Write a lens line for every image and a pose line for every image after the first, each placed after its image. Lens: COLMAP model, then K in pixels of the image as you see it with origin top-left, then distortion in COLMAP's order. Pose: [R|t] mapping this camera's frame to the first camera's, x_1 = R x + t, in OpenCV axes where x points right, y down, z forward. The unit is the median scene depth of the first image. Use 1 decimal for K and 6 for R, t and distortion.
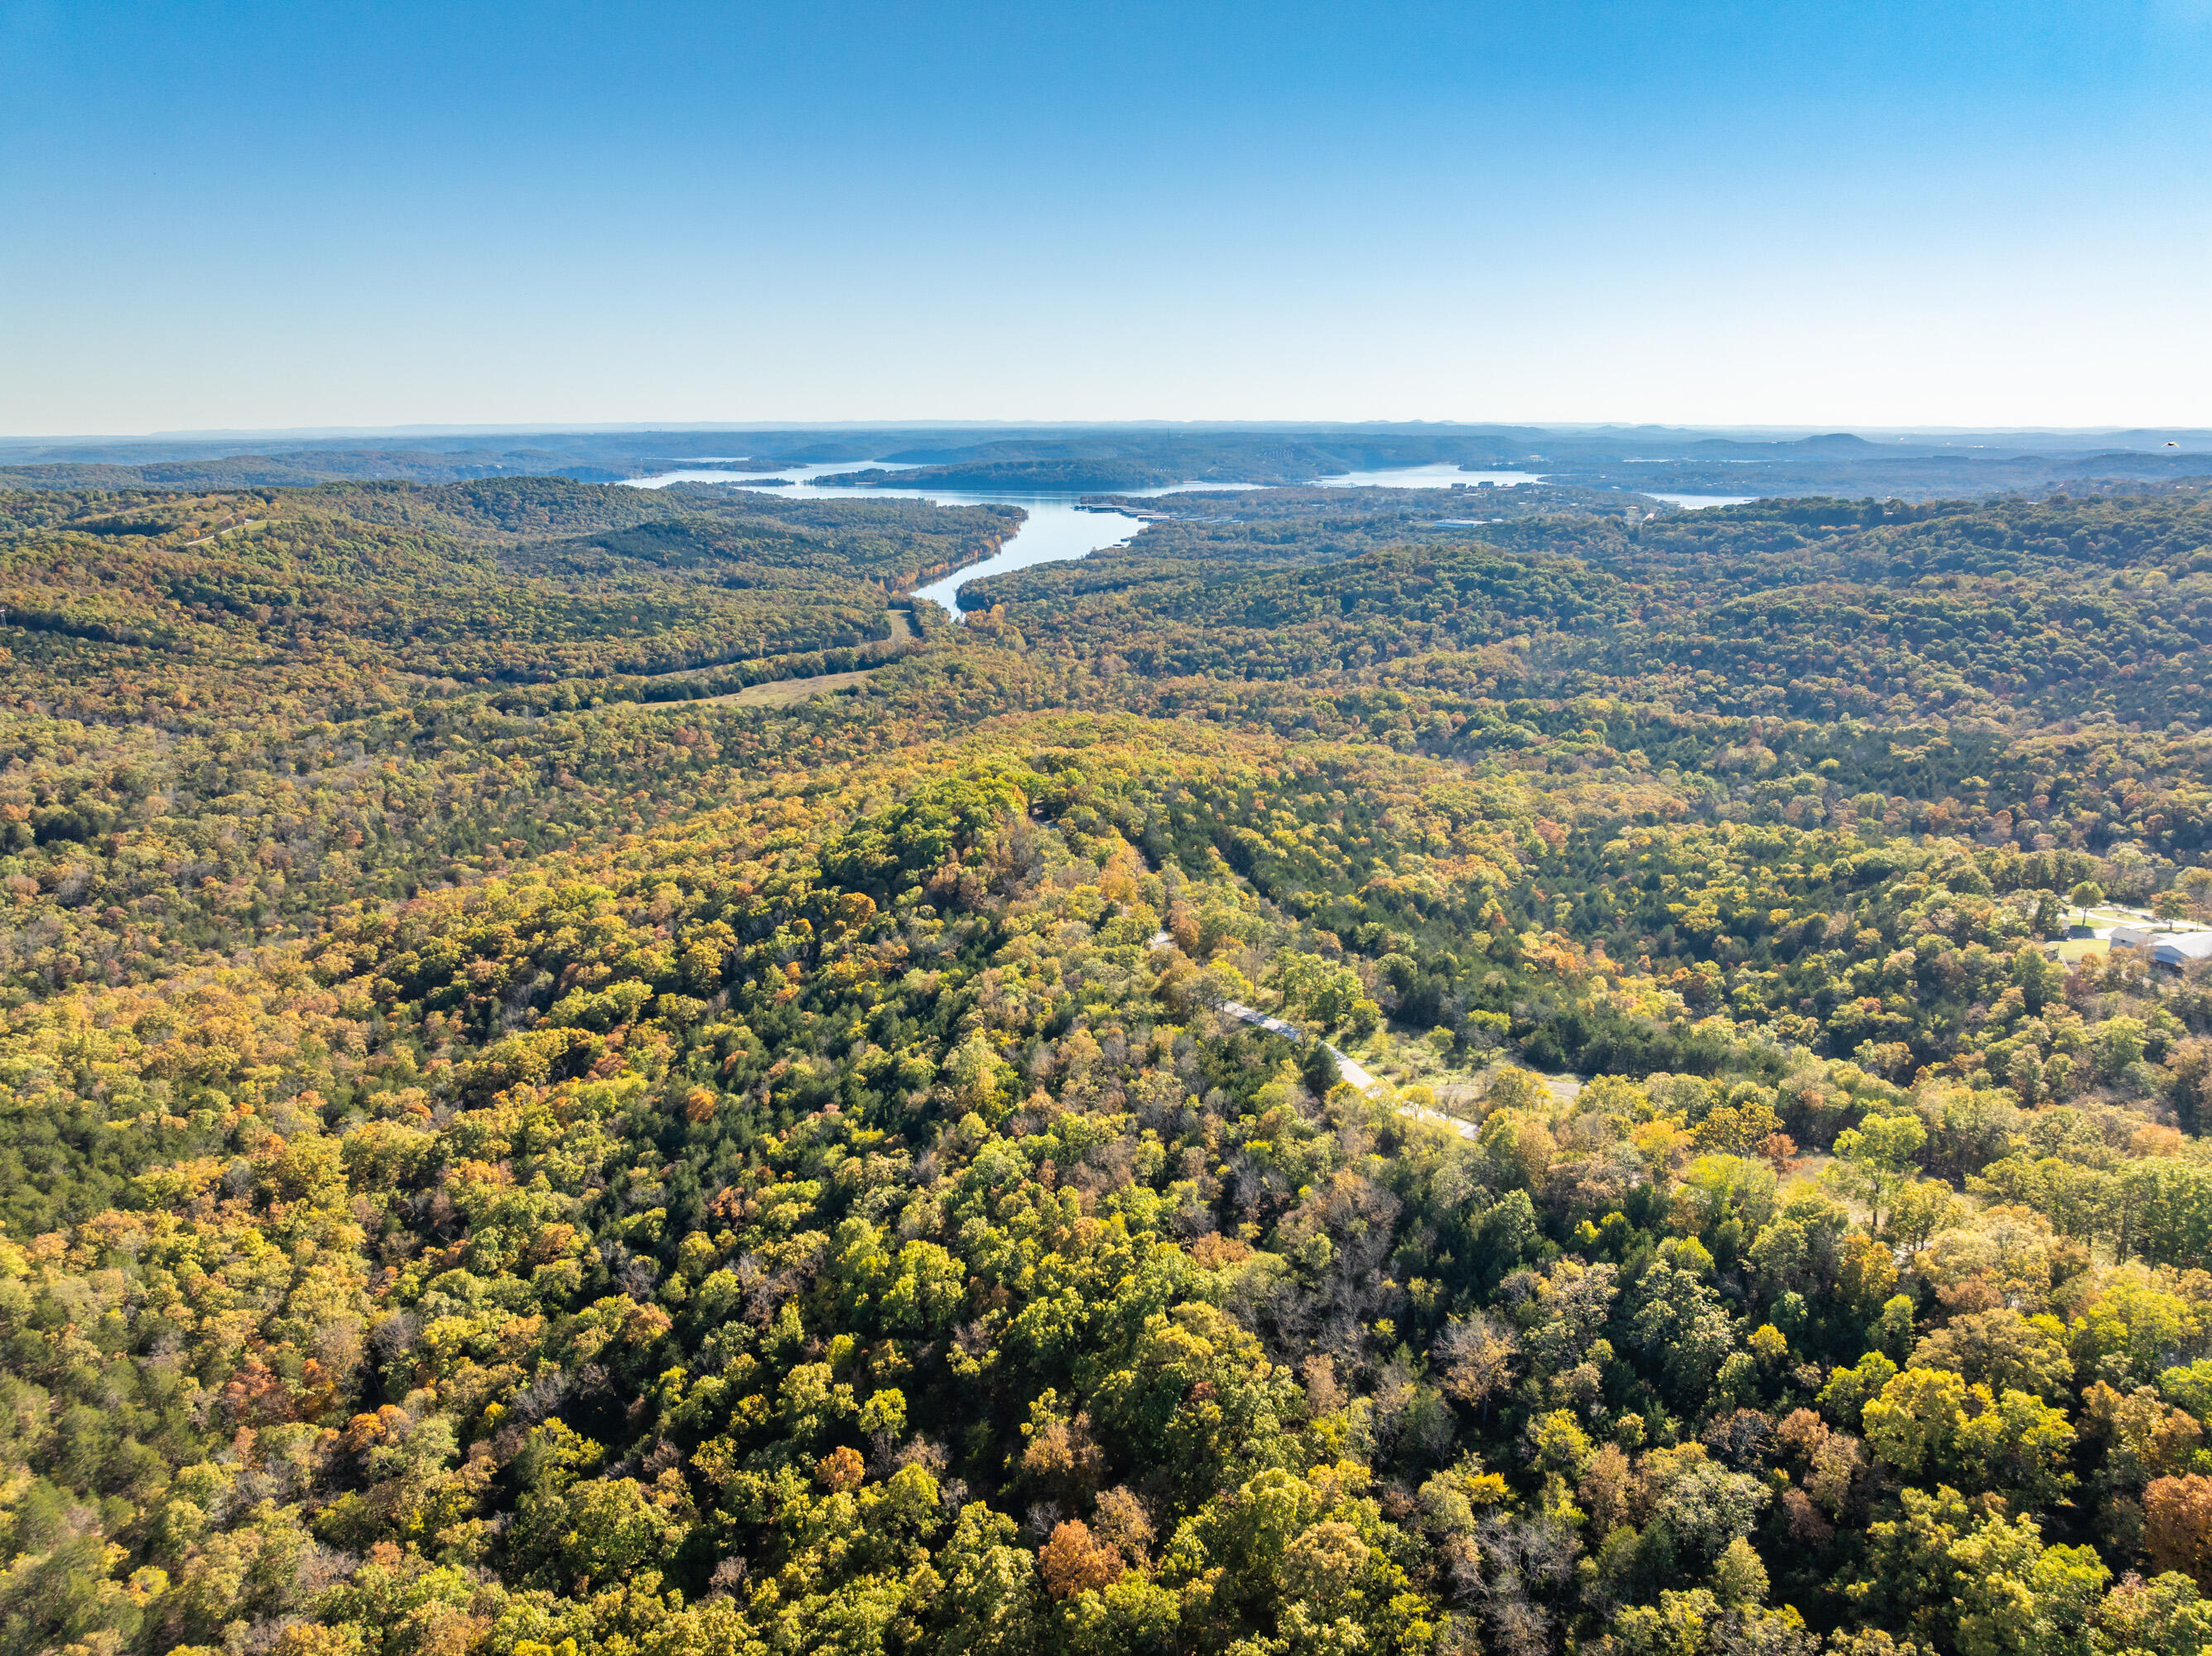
lens RADIAL K [[1558.8, 0, 1106.0], [0, 1558.8, 828.0], [0, 0, 1]] dist [-0.017014, -0.048181]
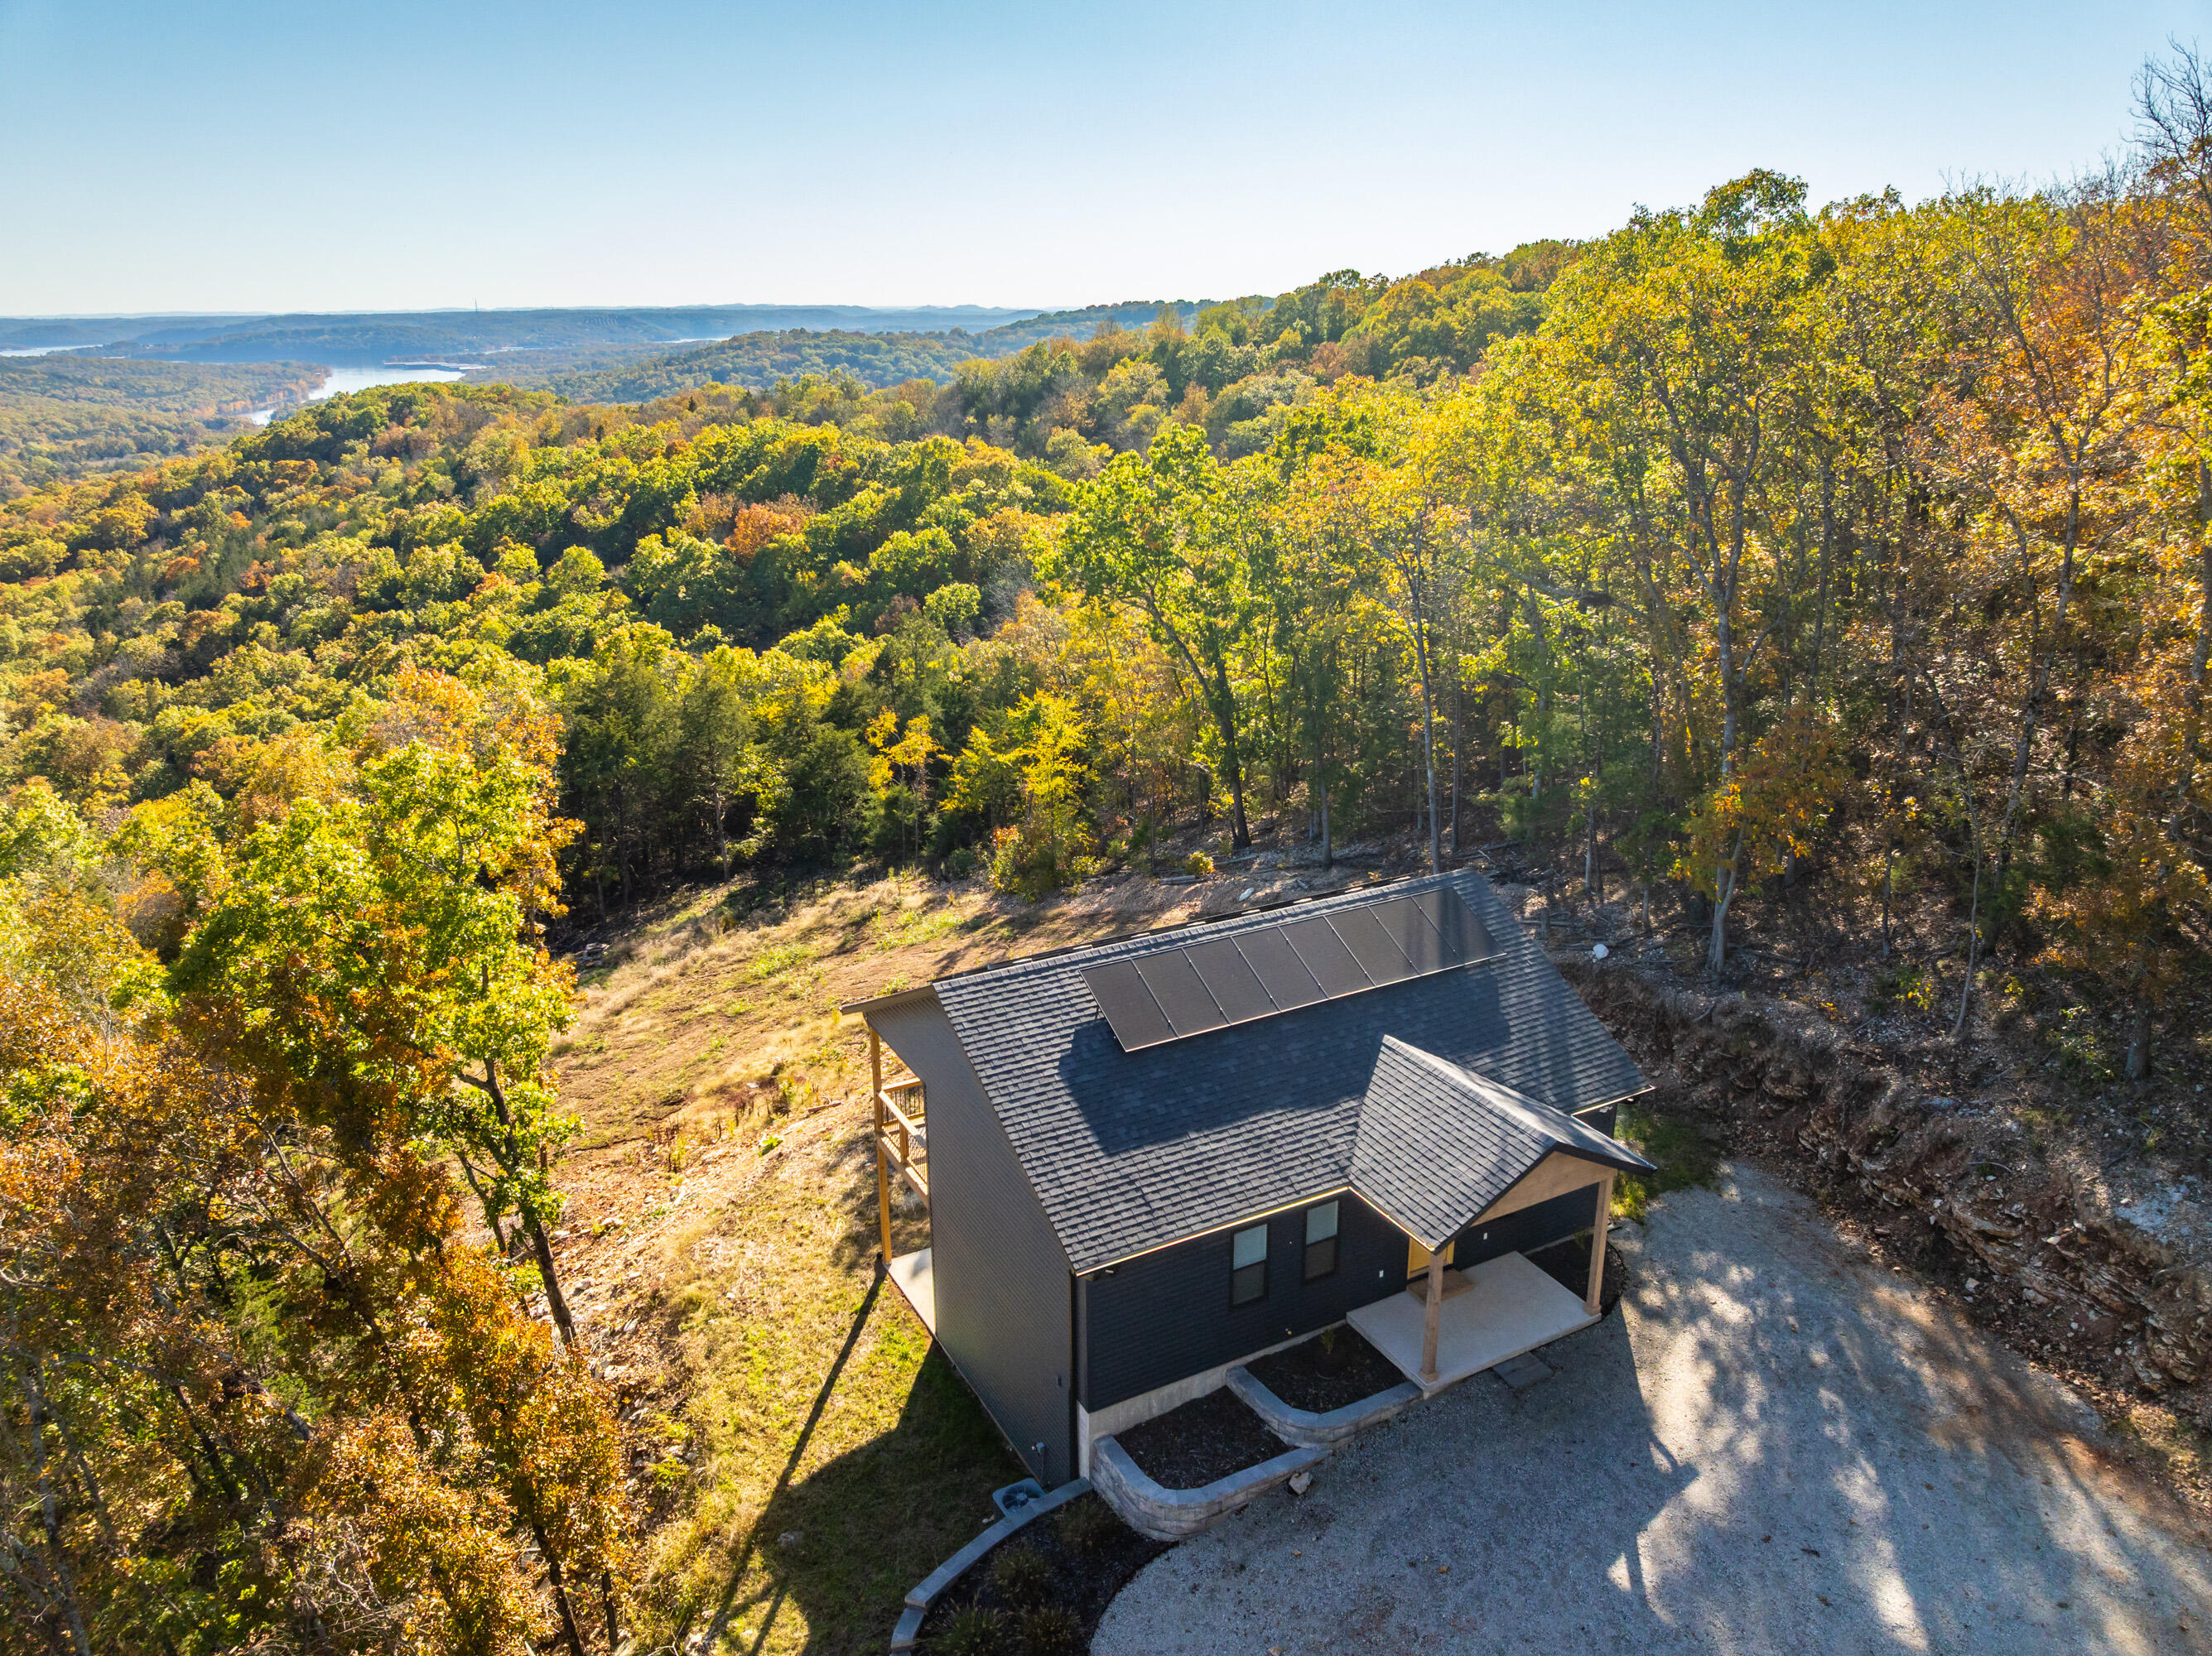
lens RADIAL K [[1558.8, 0, 1106.0], [0, 1558.8, 828.0], [0, 0, 1]] dist [-0.017014, -0.048181]
pose [[0.915954, -0.128884, 0.380023, -0.075426], [0.103660, 0.990870, 0.086203, 0.188385], [-0.387664, -0.039564, 0.920951, -0.039727]]
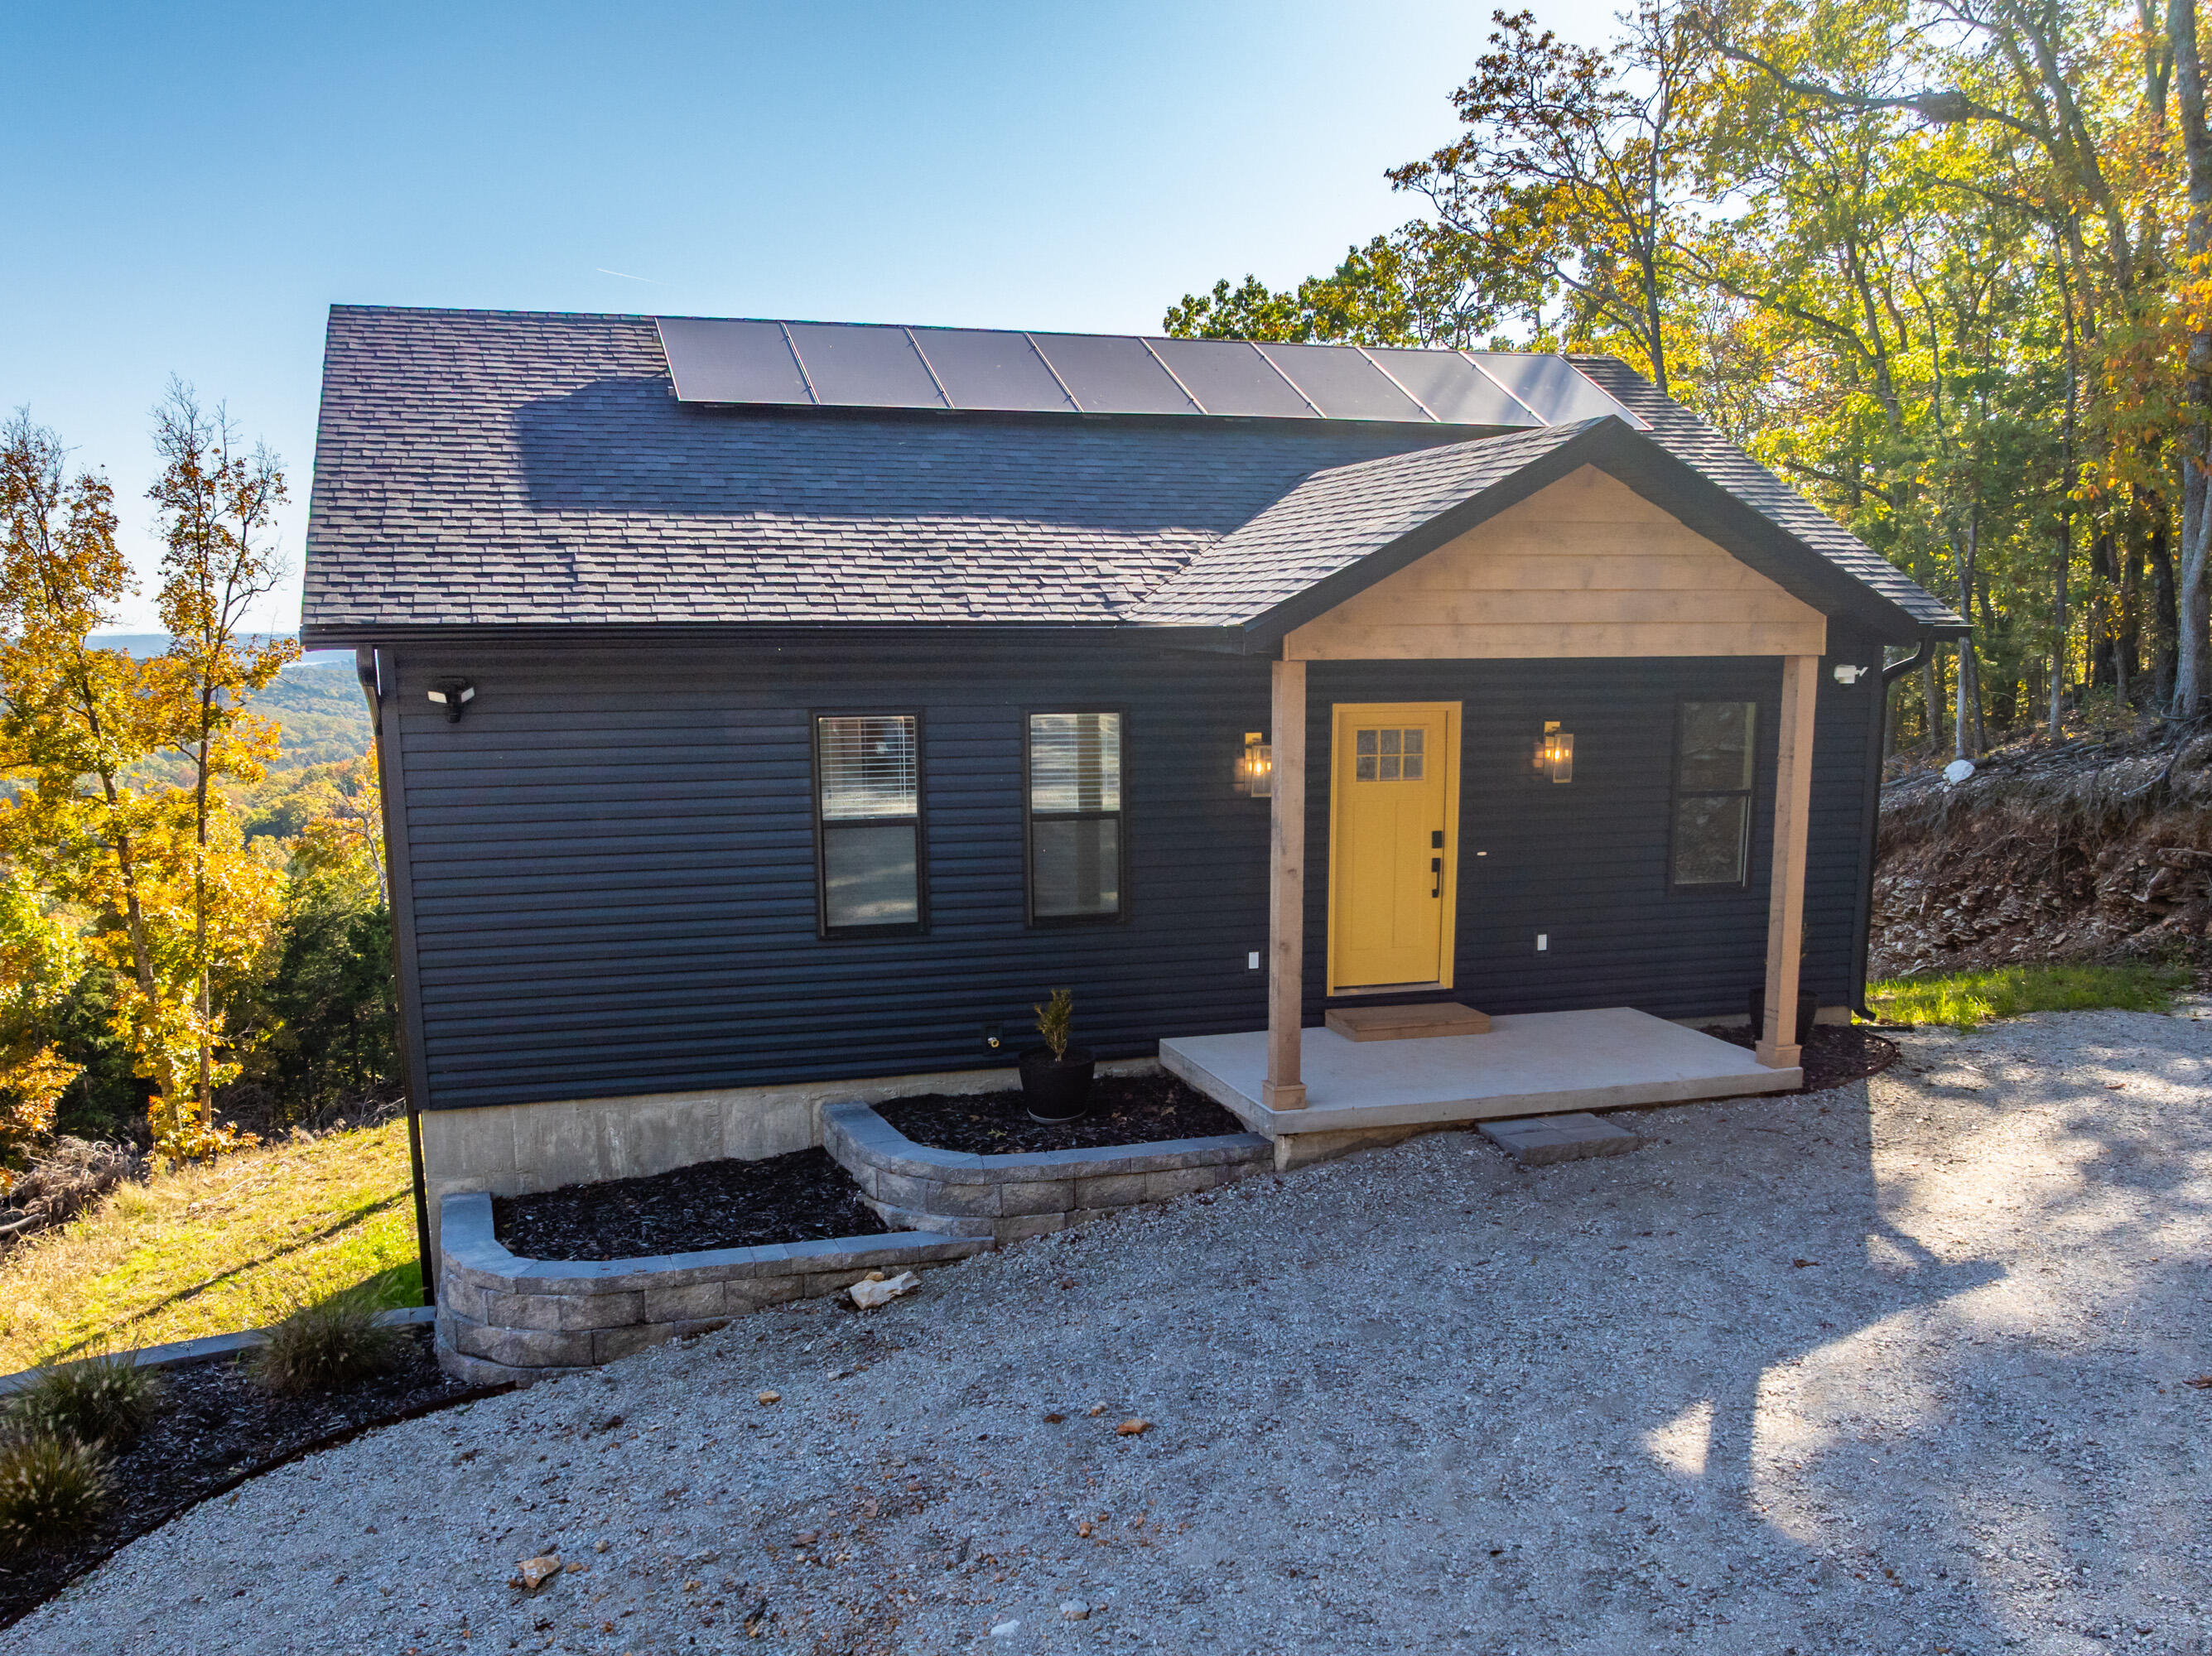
lens RADIAL K [[1939.6, 0, 1104.5], [0, 1939.6, 1000.4], [0, 0, 1]] dist [-0.001854, -0.112929]
pose [[0.975490, -0.045680, 0.215248, -0.060177], [0.059783, 0.996438, -0.059471, 0.206843], [-0.211765, 0.070882, 0.974747, -0.024902]]
